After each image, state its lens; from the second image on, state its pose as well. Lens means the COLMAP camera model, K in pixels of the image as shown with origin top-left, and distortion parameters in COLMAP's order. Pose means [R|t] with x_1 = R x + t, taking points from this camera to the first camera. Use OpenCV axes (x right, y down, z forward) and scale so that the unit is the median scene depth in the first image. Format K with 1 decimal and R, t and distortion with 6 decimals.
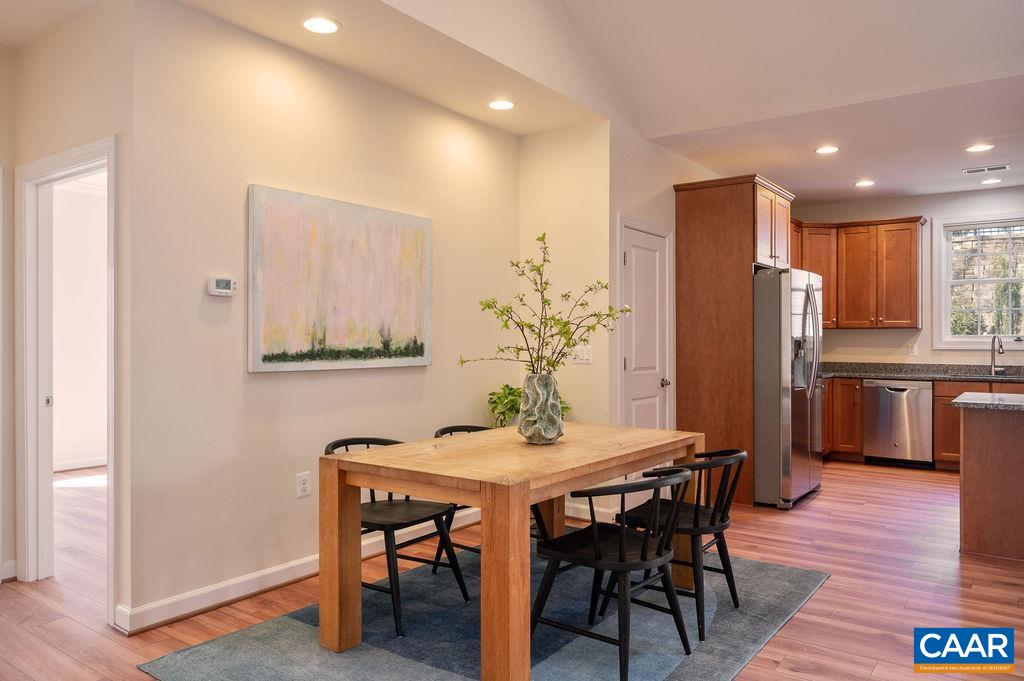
lens RADIAL K [[731.0, 0, 512.0], [0, 731.0, 340.5], [0, 0, 1]] dist [-0.000438, -0.004695]
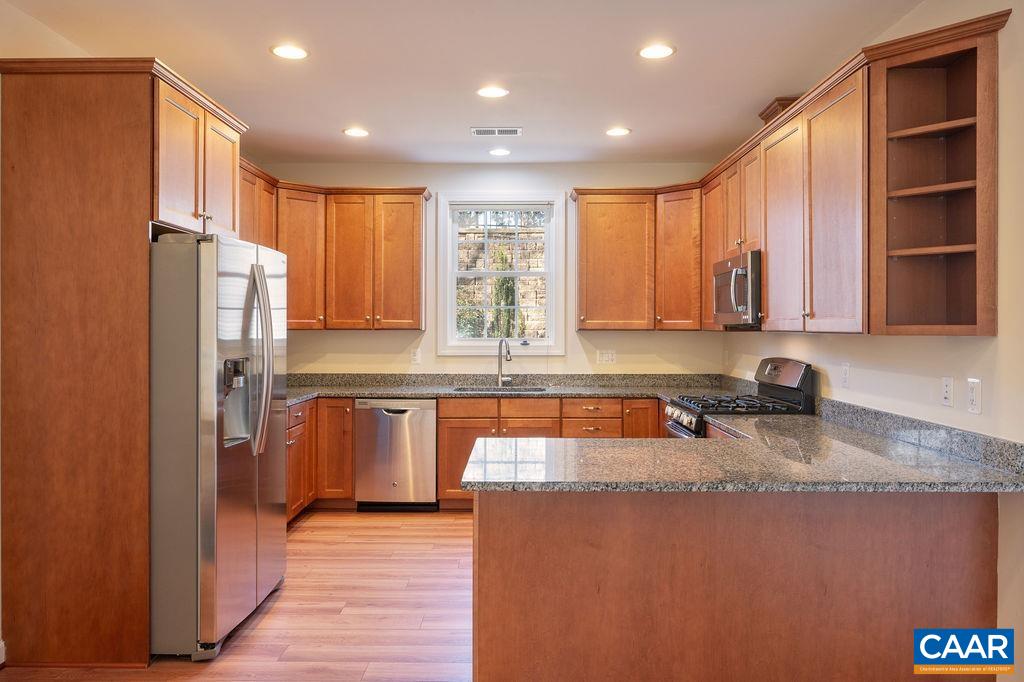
lens RADIAL K [[742.3, 0, 509.8], [0, 742.3, 326.4], [0, 0, 1]] dist [0.000162, 0.000518]
pose [[0.816047, 0.002198, 0.577981, 0.174827], [-0.002398, 0.999997, -0.000417, -0.020952], [-0.577980, -0.001045, 0.816050, 0.297798]]
